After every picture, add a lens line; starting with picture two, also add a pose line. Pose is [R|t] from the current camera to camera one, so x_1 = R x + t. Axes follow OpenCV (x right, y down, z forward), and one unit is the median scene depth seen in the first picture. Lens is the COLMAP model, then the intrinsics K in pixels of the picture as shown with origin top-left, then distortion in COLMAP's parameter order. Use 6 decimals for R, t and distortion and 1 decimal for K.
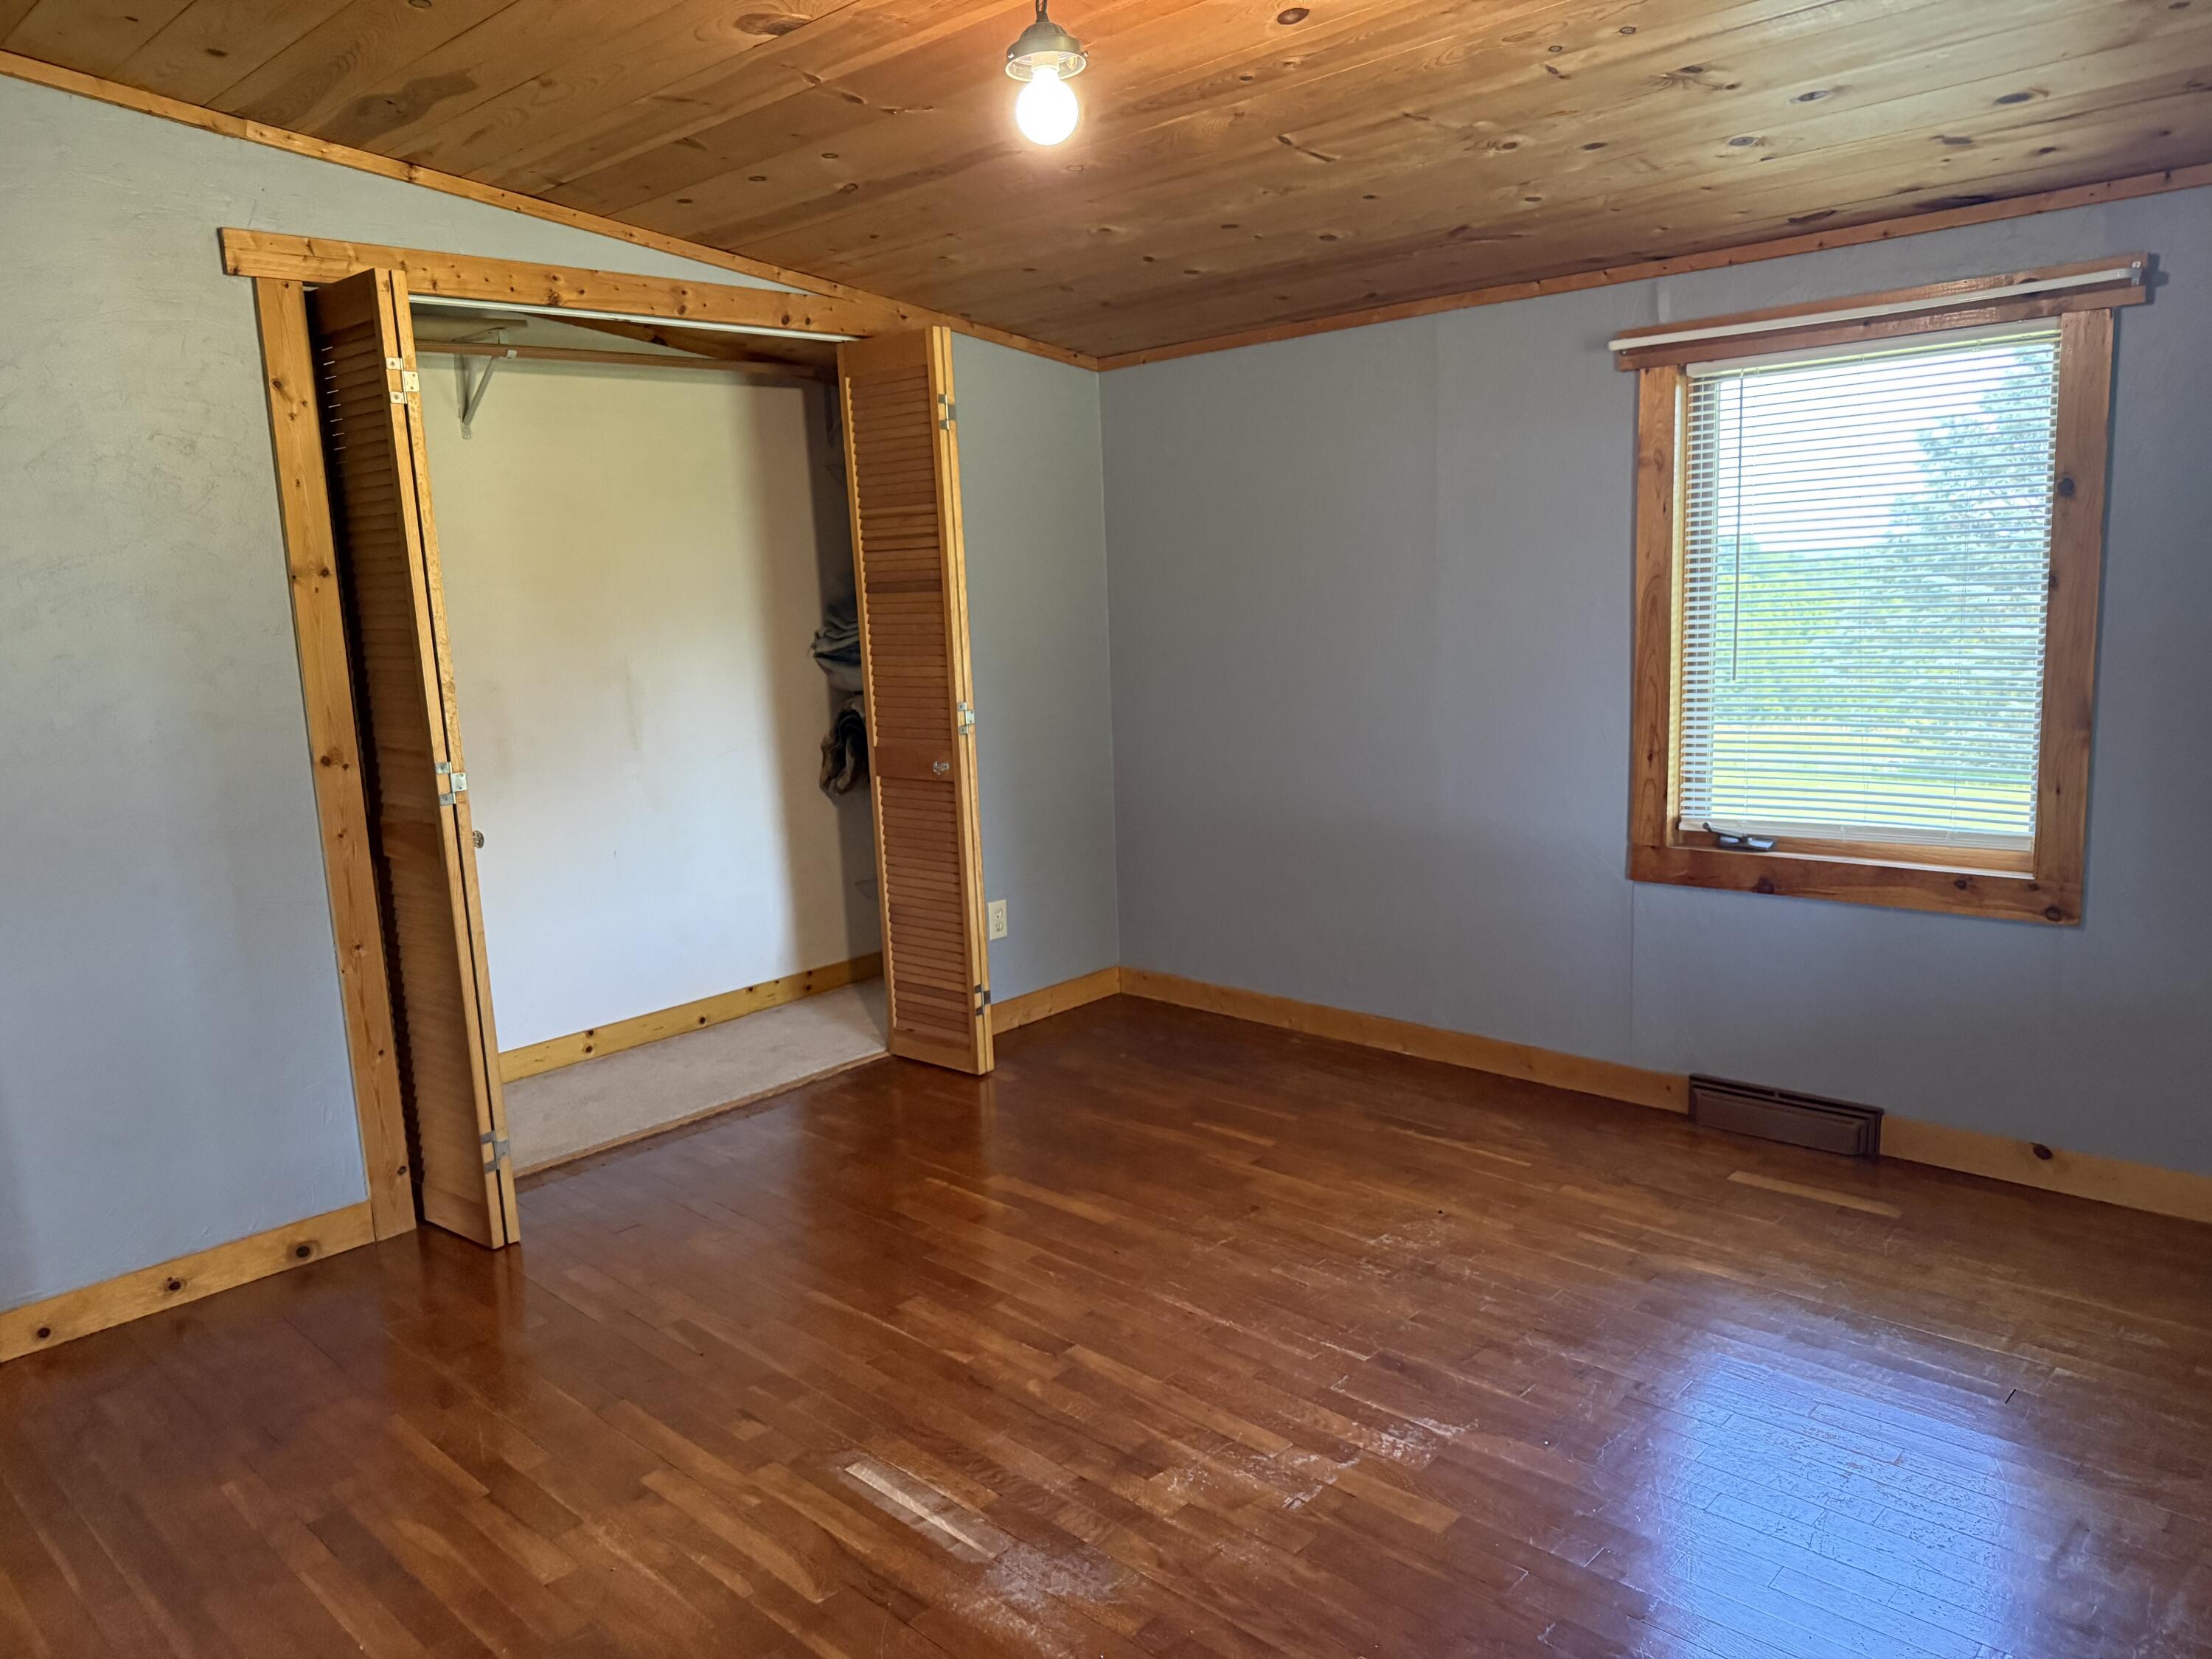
lens RADIAL K [[1547.8, 0, 1106.0], [0, 1547.8, 829.5], [0, 0, 1]] dist [0.116300, -0.170949]
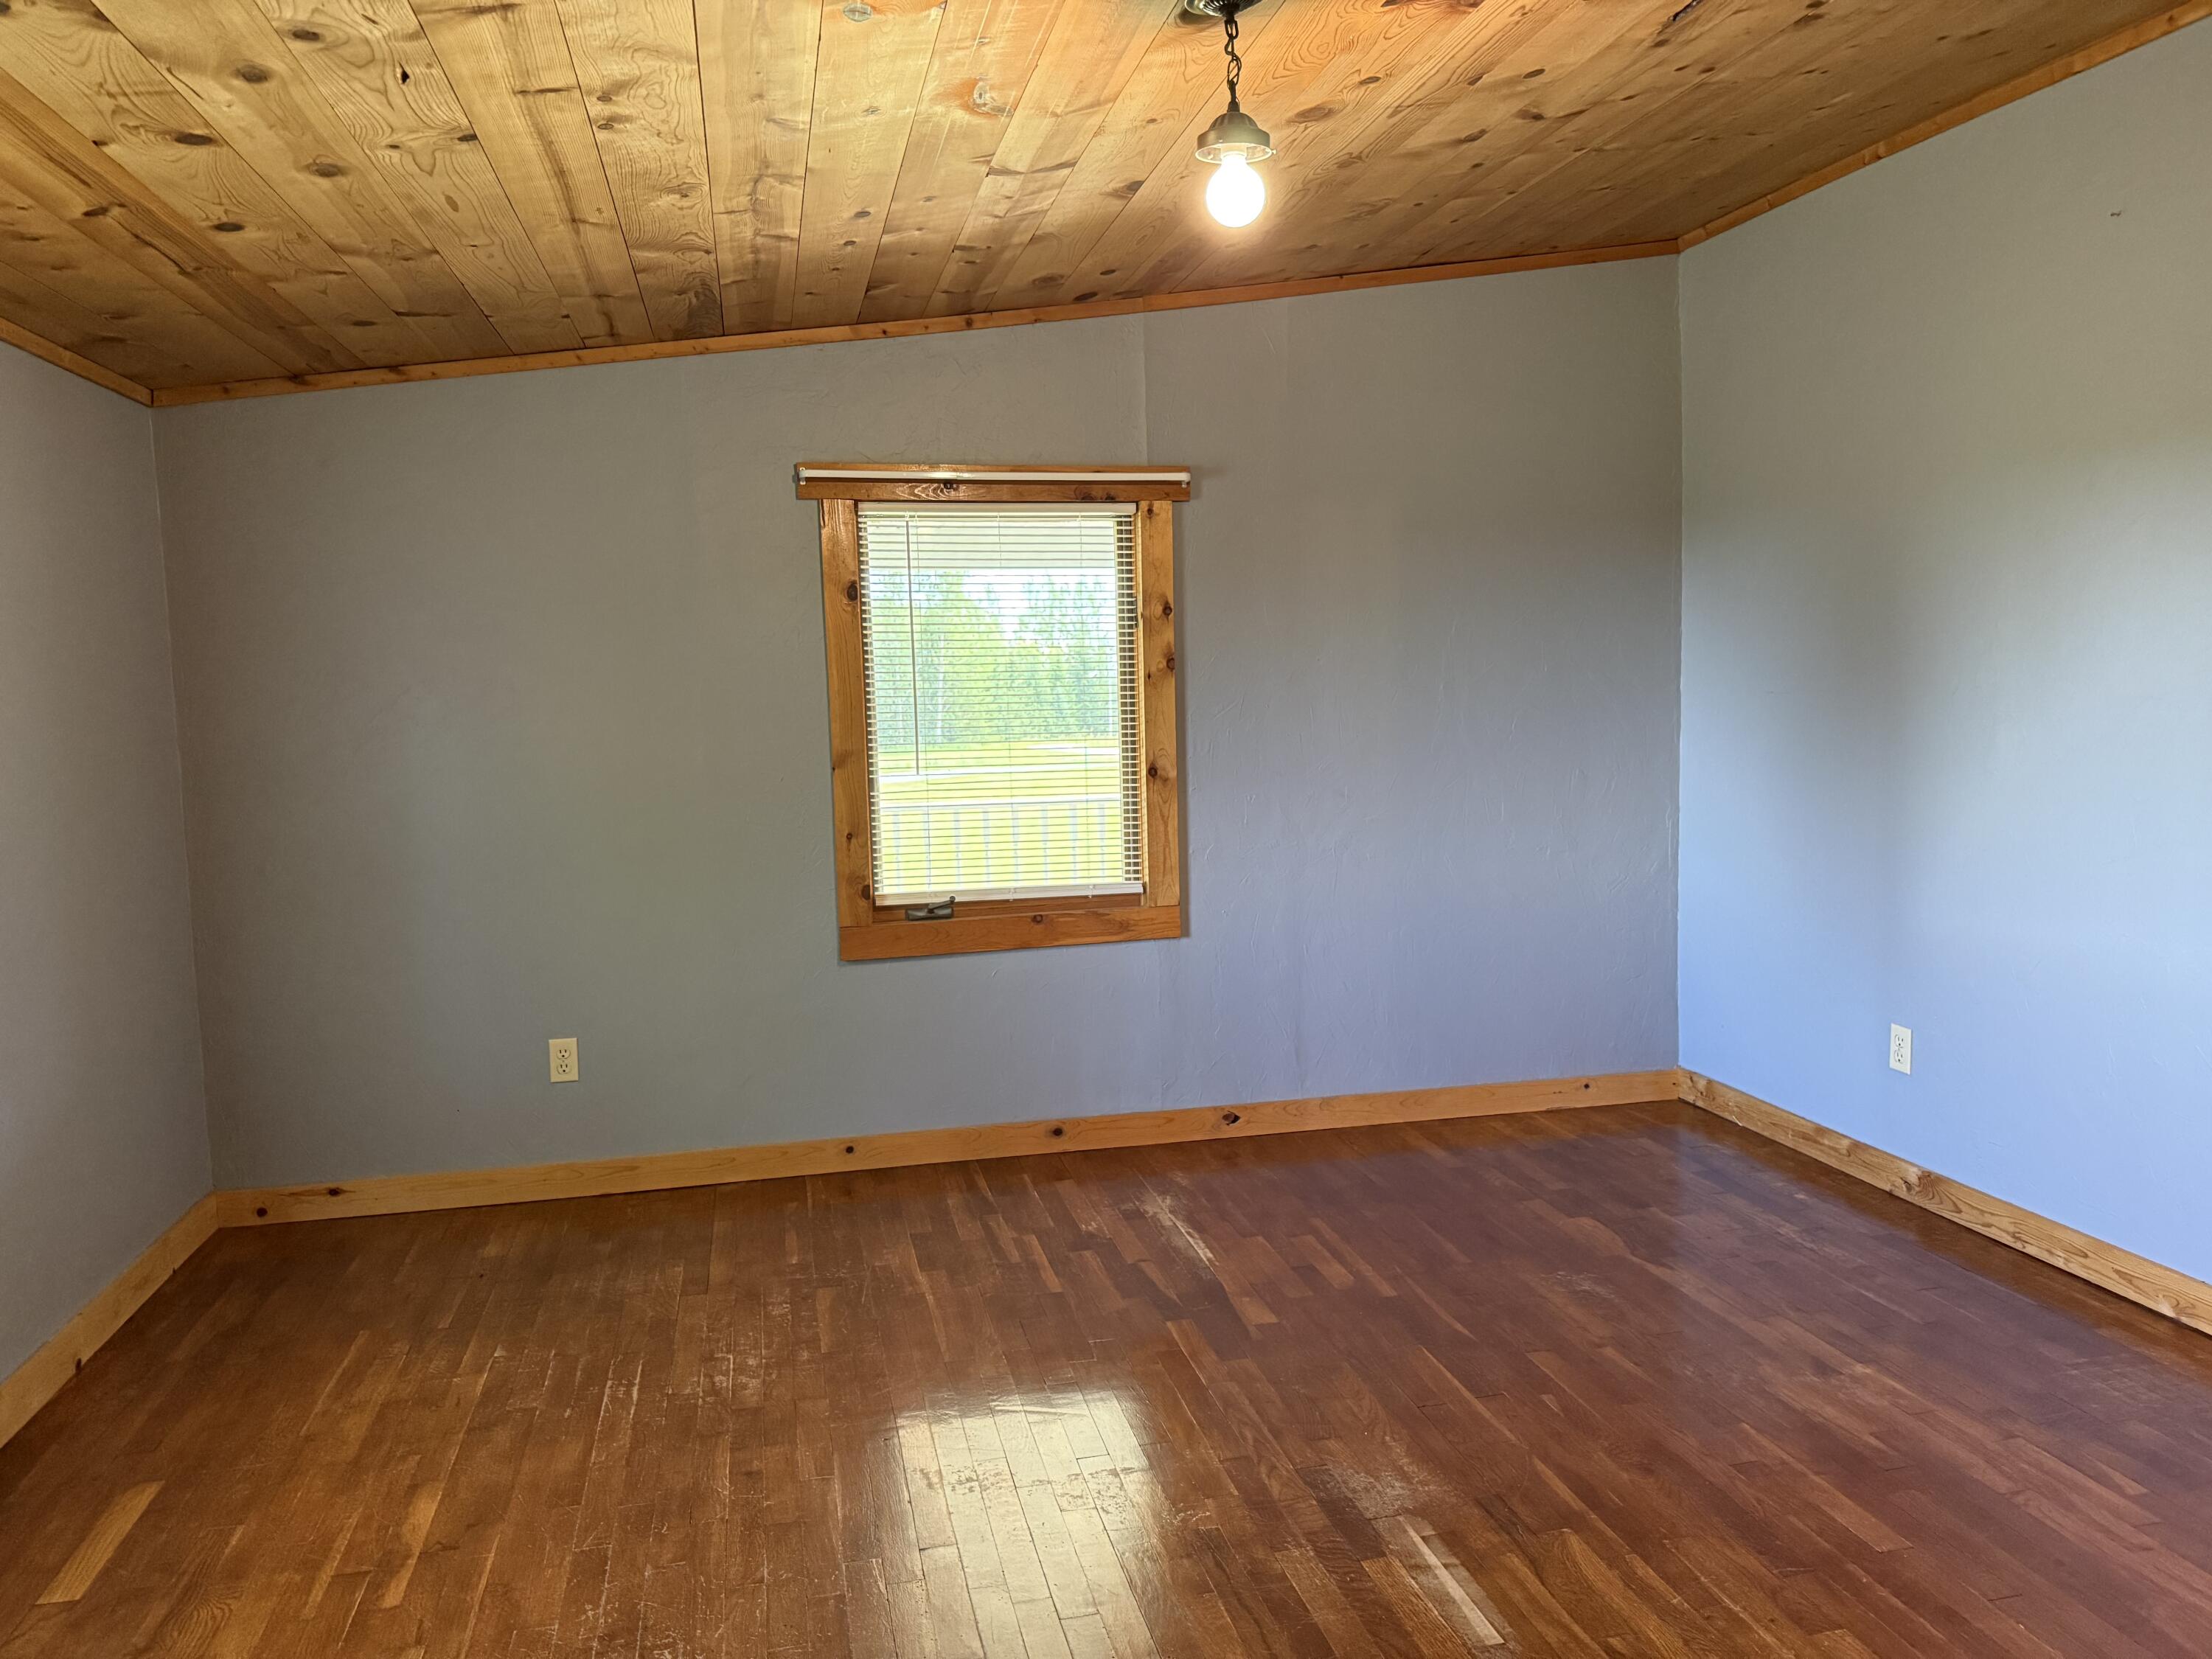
lens RADIAL K [[1571.2, 0, 1106.0], [0, 1571.2, 829.5], [0, 0, 1]] dist [0.057472, -0.044472]
pose [[-0.826971, 0.005535, 0.562218, -0.499735], [0.145397, 0.968043, 0.204335, -0.242152], [-0.543120, 0.250723, -0.801348, 1.784143]]
